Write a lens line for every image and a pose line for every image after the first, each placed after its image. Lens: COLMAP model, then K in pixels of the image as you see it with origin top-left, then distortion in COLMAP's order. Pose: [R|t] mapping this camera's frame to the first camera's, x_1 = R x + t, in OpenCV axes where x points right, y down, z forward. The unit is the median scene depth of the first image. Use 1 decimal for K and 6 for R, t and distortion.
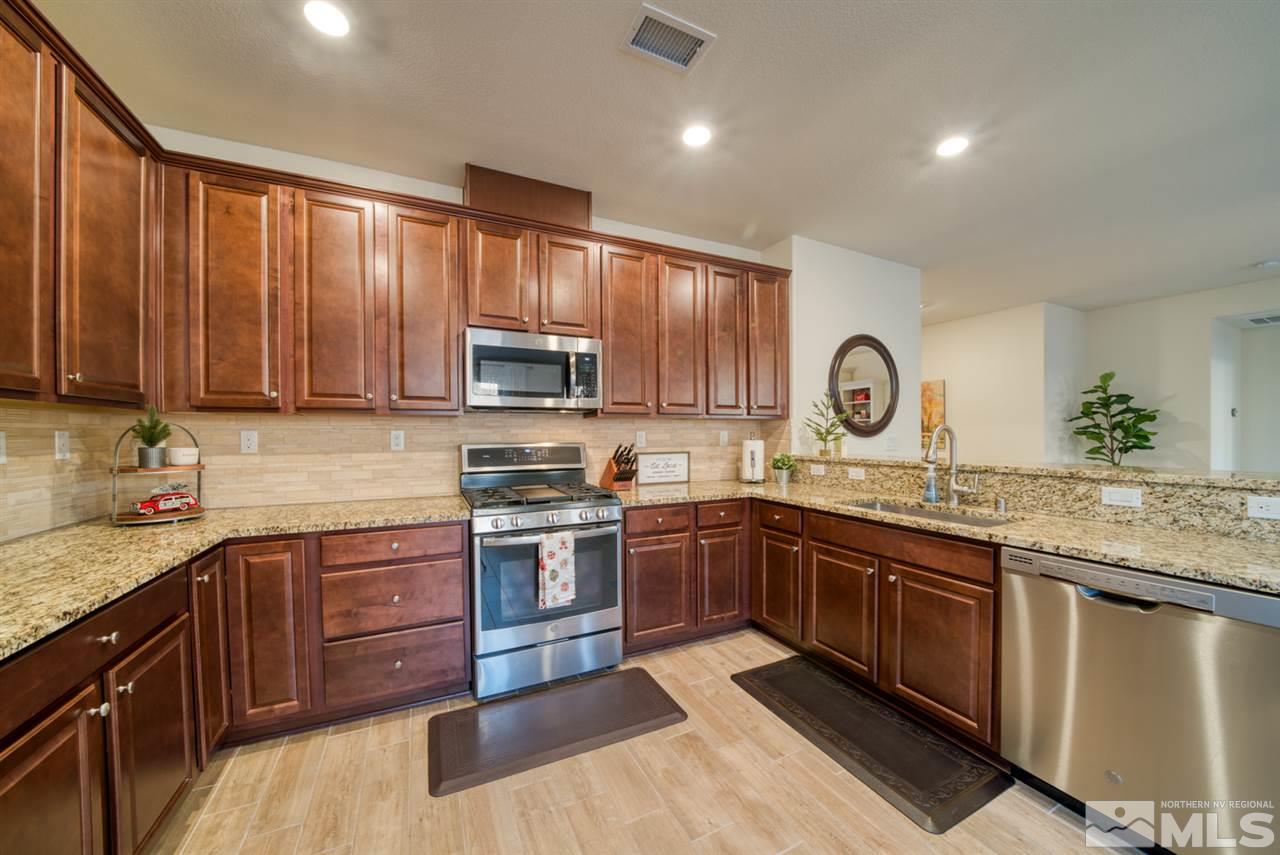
lens RADIAL K [[449.6, 0, 634.2], [0, 449.6, 433.4], [0, 0, 1]] dist [-0.030844, 0.004264]
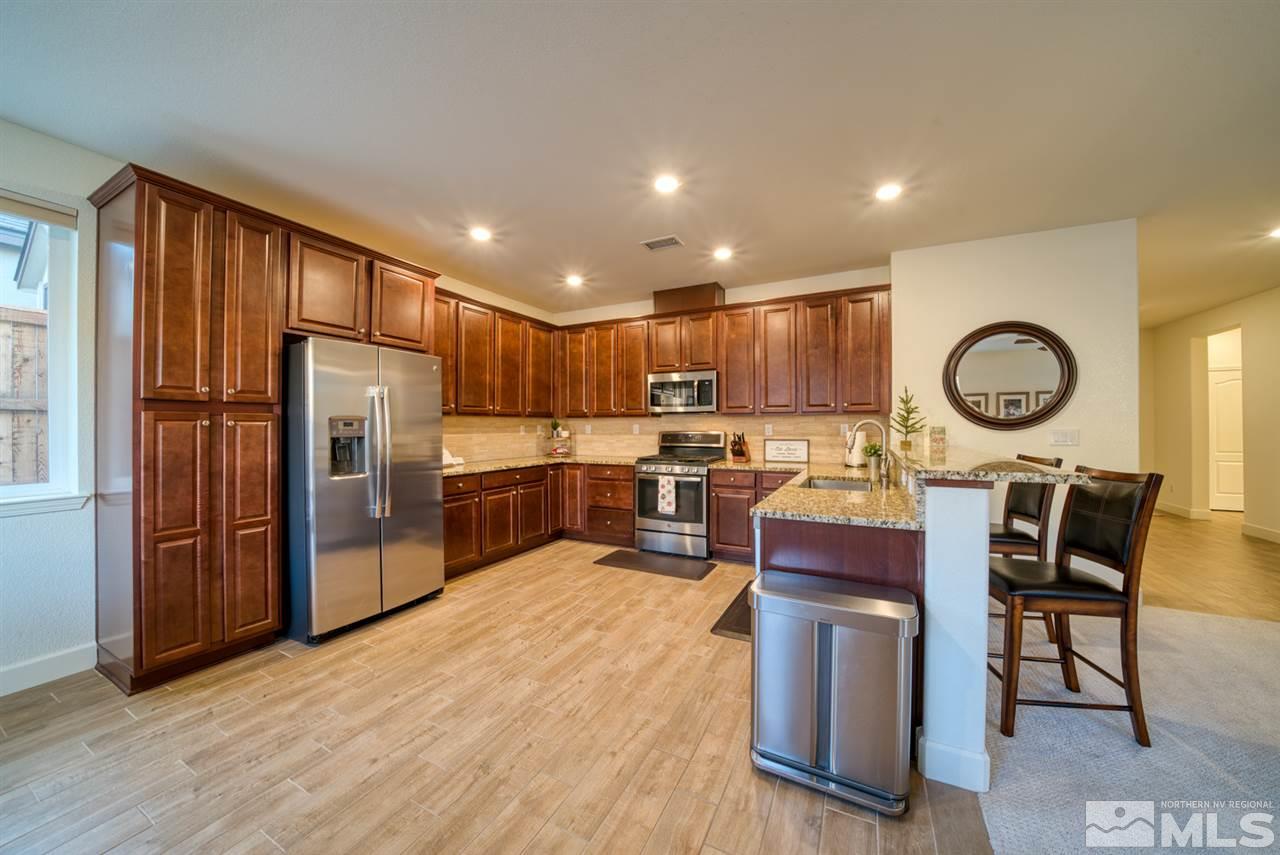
lens RADIAL K [[443.9, 0, 639.8], [0, 443.9, 425.8], [0, 0, 1]] dist [-0.019720, 0.000059]
pose [[0.610280, 0.001882, -0.792184, 1.061332], [0.000241, 0.999997, 0.002562, -0.005156], [0.792186, -0.001754, 0.610277, -0.237668]]
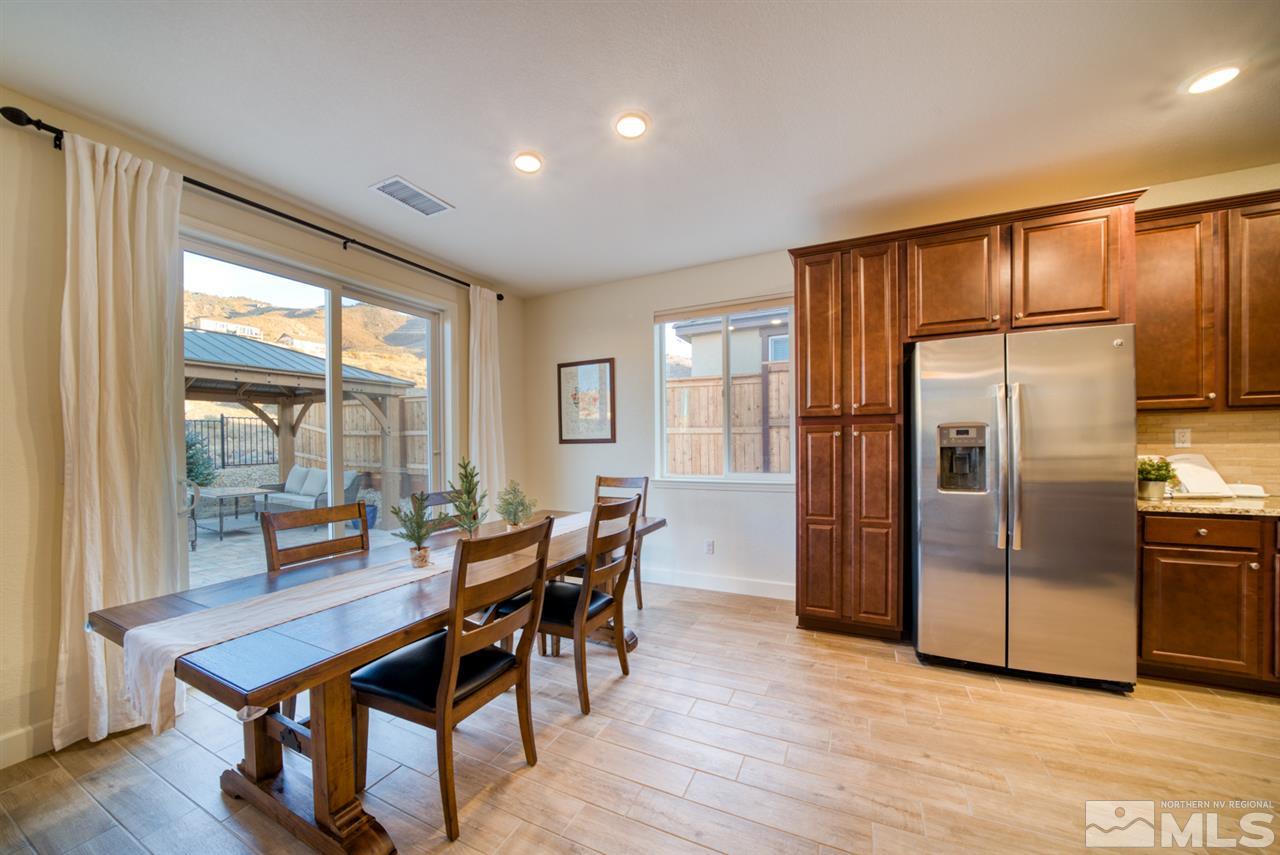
lens RADIAL K [[462.3, 0, 639.2], [0, 462.3, 445.0], [0, 0, 1]] dist [-0.013900, 0.000000]
pose [[-0.774374, 0.022911, -0.632314, 0.934916], [0.019725, 0.999733, 0.012067, -0.004392], [0.632421, -0.003128, -0.774618, 0.146117]]
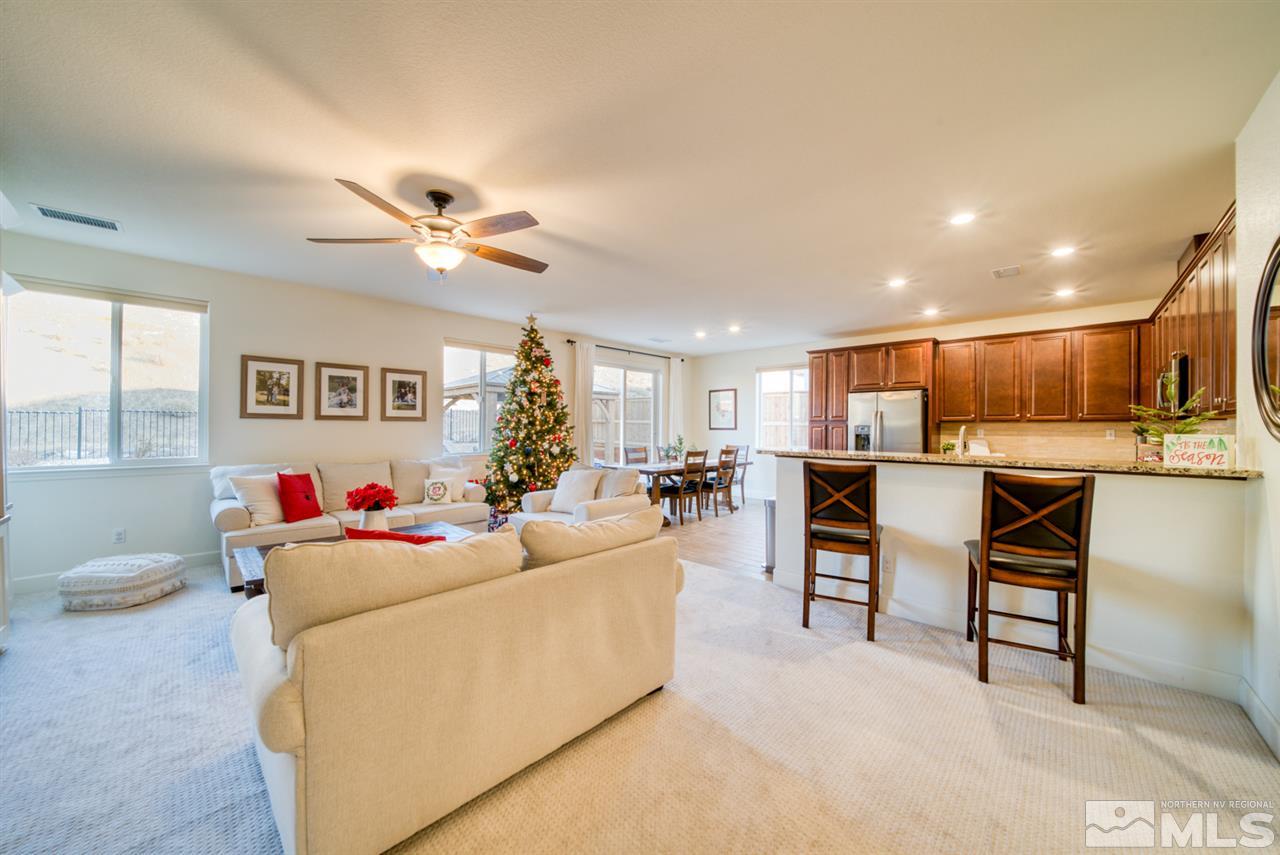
lens RADIAL K [[449.6, 0, 634.2], [0, 449.6, 433.4], [0, 0, 1]] dist [-0.030844, 0.004264]
pose [[-0.938269, 0.004735, -0.345874, 1.775531], [0.000077, 0.999909, 0.013480, -0.013730], [0.345906, 0.012621, -0.938184, 1.602306]]
